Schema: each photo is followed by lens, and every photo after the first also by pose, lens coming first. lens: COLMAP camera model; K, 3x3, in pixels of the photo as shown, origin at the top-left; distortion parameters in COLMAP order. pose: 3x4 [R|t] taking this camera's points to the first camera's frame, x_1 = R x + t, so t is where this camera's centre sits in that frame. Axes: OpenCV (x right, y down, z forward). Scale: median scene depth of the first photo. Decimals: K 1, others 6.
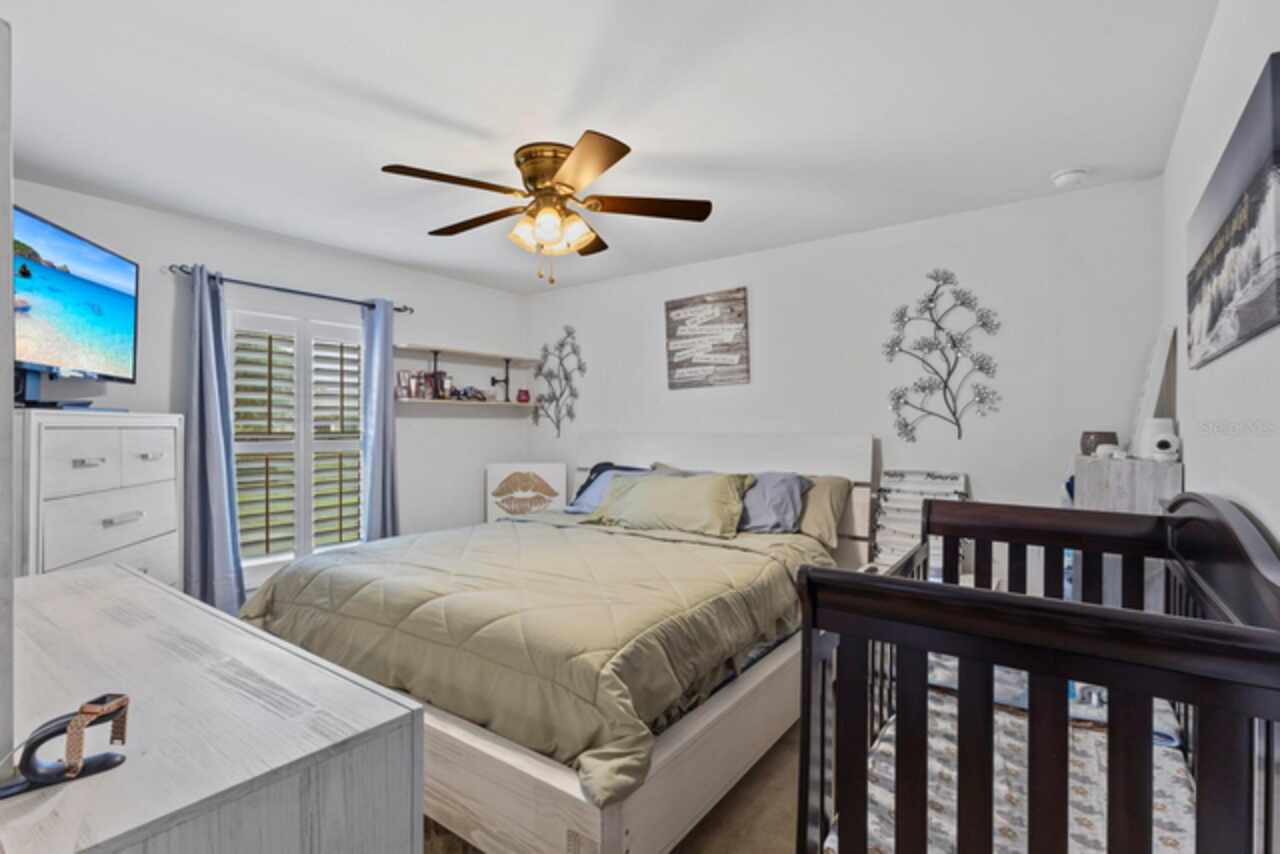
lens RADIAL K [[594.8, 0, 639.4], [0, 594.8, 427.8], [0, 0, 1]] dist [0.001199, 0.001381]
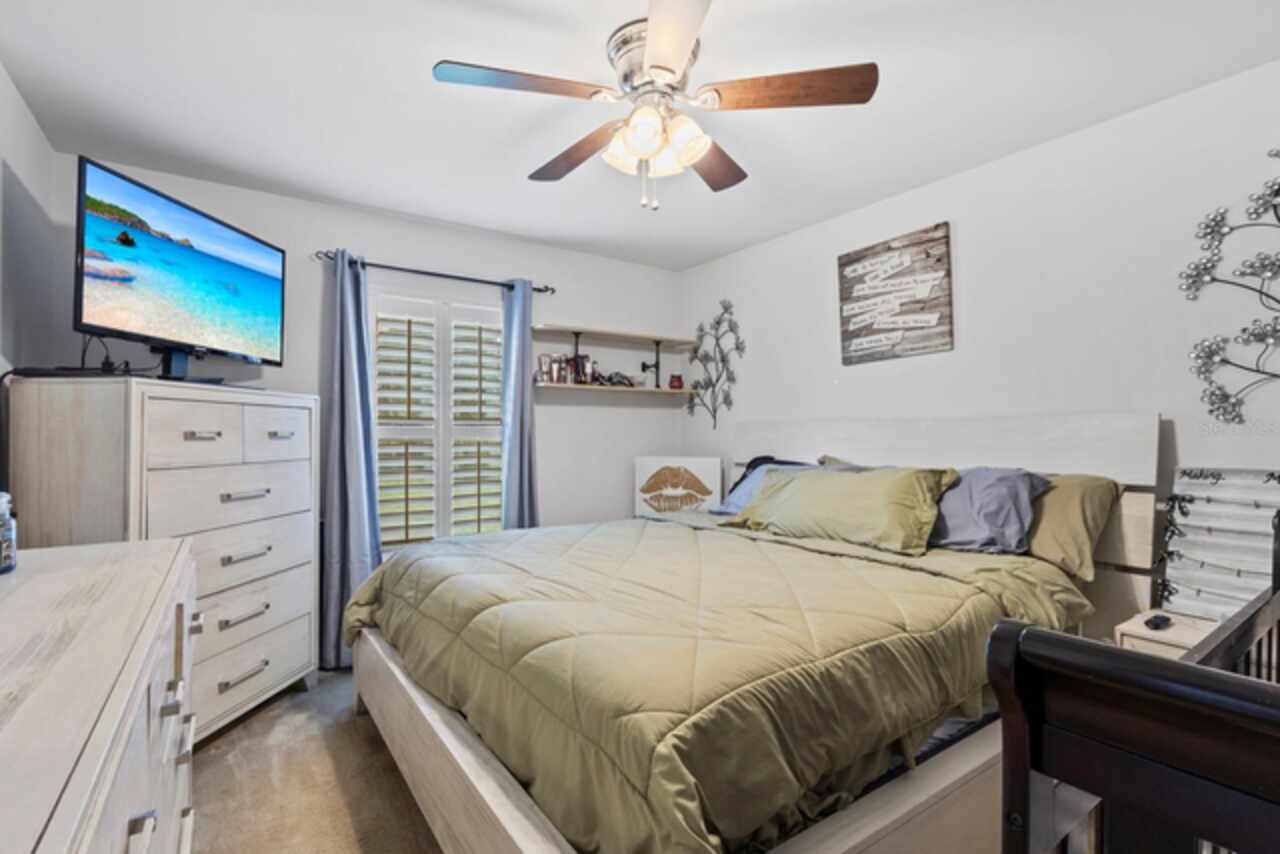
lens RADIAL K [[594.8, 0, 639.6], [0, 594.8, 434.0], [0, 0, 1]] dist [0.001199, 0.001381]
pose [[0.946280, 0.002109, -0.323341, 0.064804], [-0.002432, 0.999997, -0.000596, 0.037398], [0.323338, 0.001350, 0.946282, 0.199847]]
